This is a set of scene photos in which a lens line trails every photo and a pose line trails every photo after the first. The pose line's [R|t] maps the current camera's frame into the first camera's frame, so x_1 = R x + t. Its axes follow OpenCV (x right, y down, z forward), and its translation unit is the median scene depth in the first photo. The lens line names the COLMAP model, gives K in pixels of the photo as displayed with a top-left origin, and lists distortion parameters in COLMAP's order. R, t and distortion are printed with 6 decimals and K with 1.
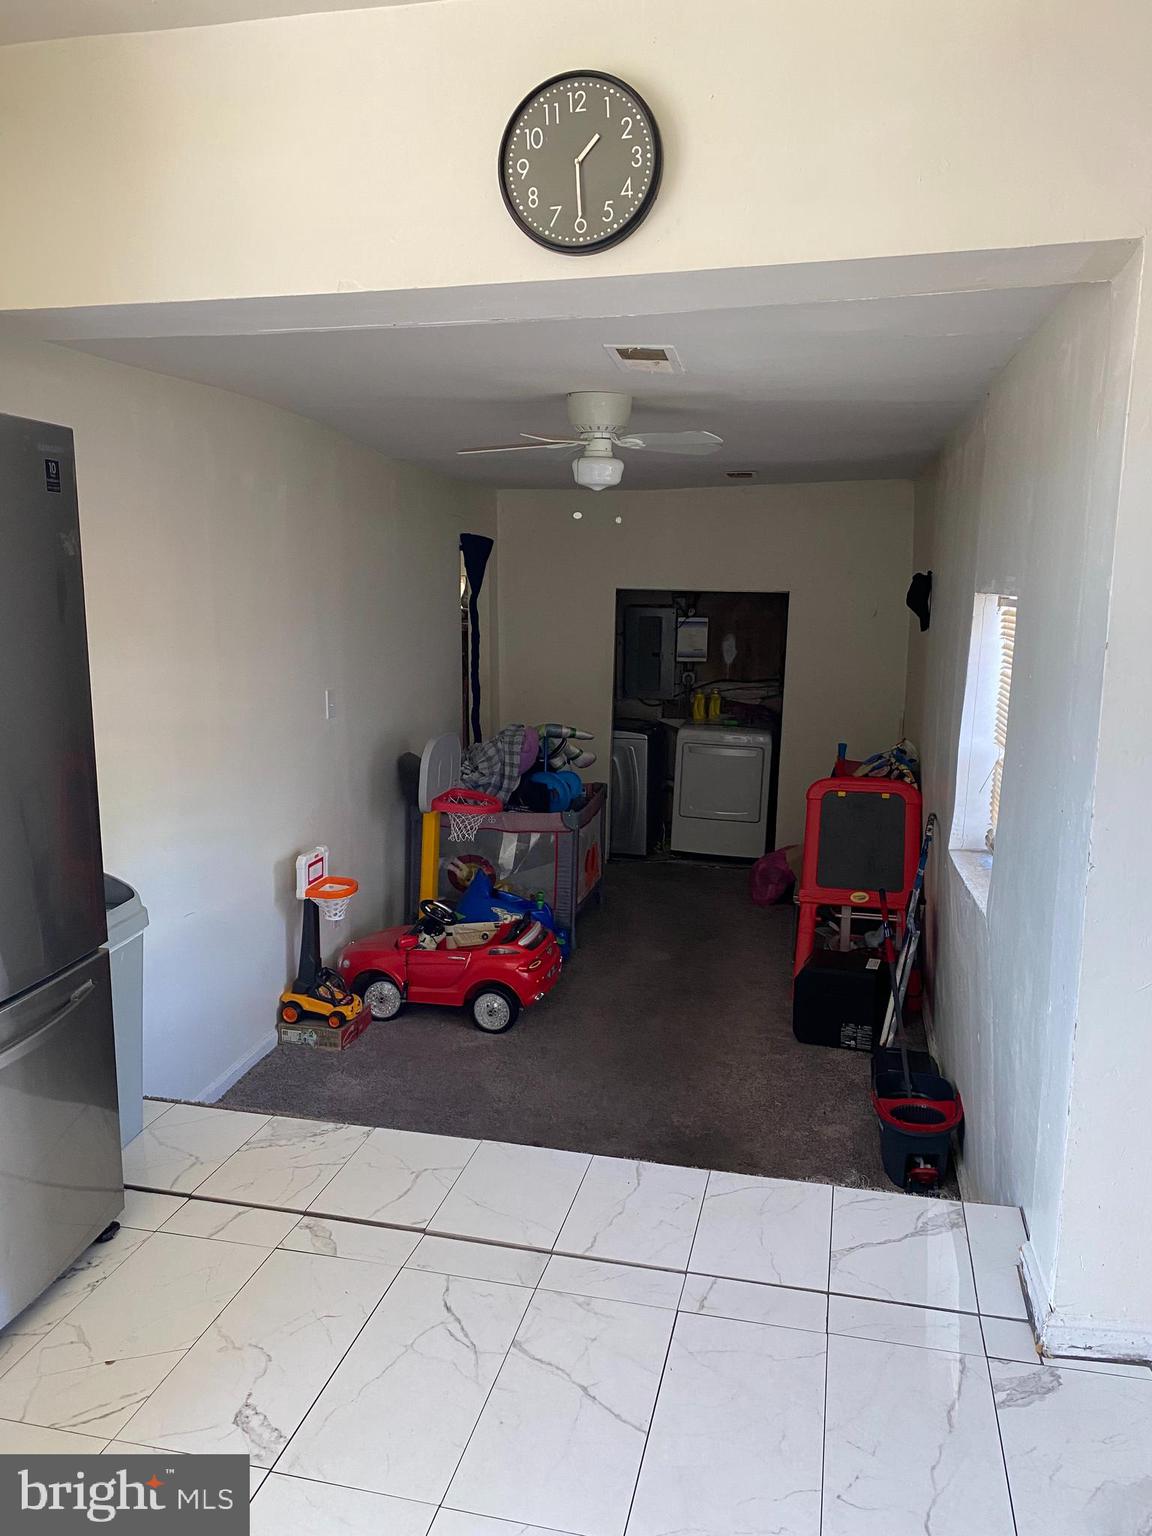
lens RADIAL K [[1158.8, 0, 576.0], [0, 1158.8, 768.0], [0, 0, 1]] dist [0.060129, -0.103616]
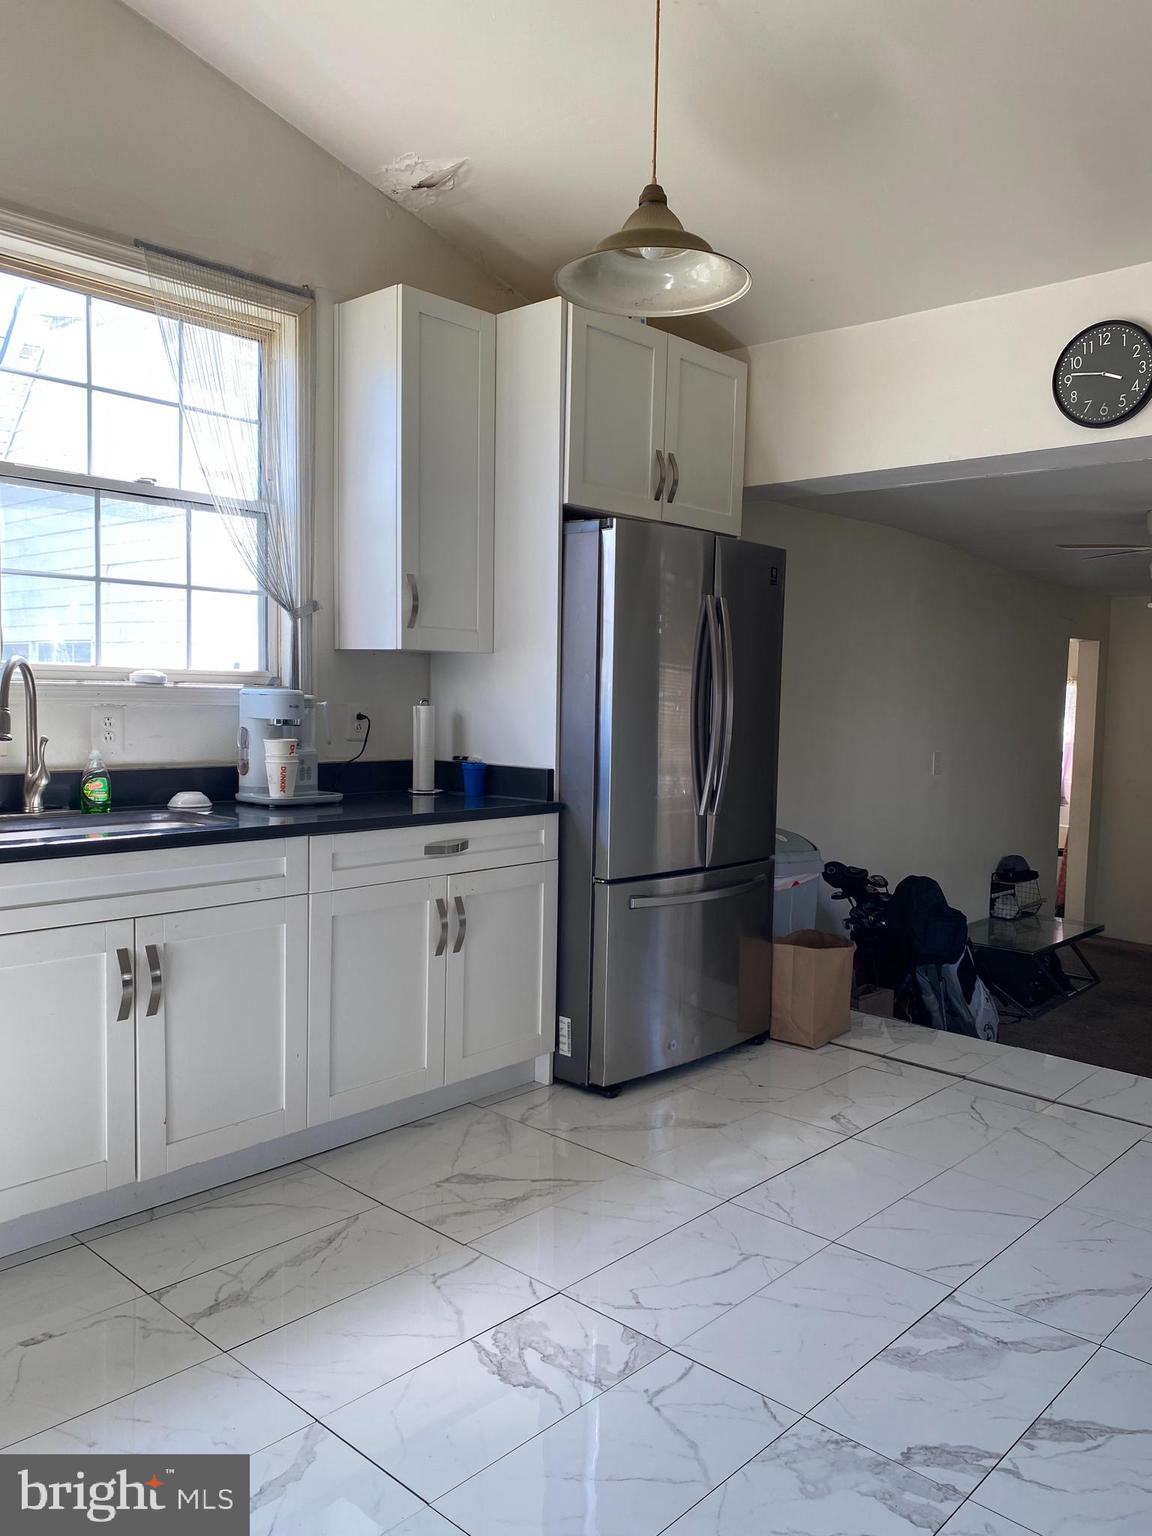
lens RADIAL K [[1158.8, 0, 576.0], [0, 1158.8, 768.0], [0, 0, 1]] dist [0.060129, -0.103616]
pose [[0.865371, 0.050972, -0.498533, 0.203300], [-0.102517, 0.991781, -0.076550, 0.225382], [0.490534, 0.117353, 0.863484, -0.697751]]
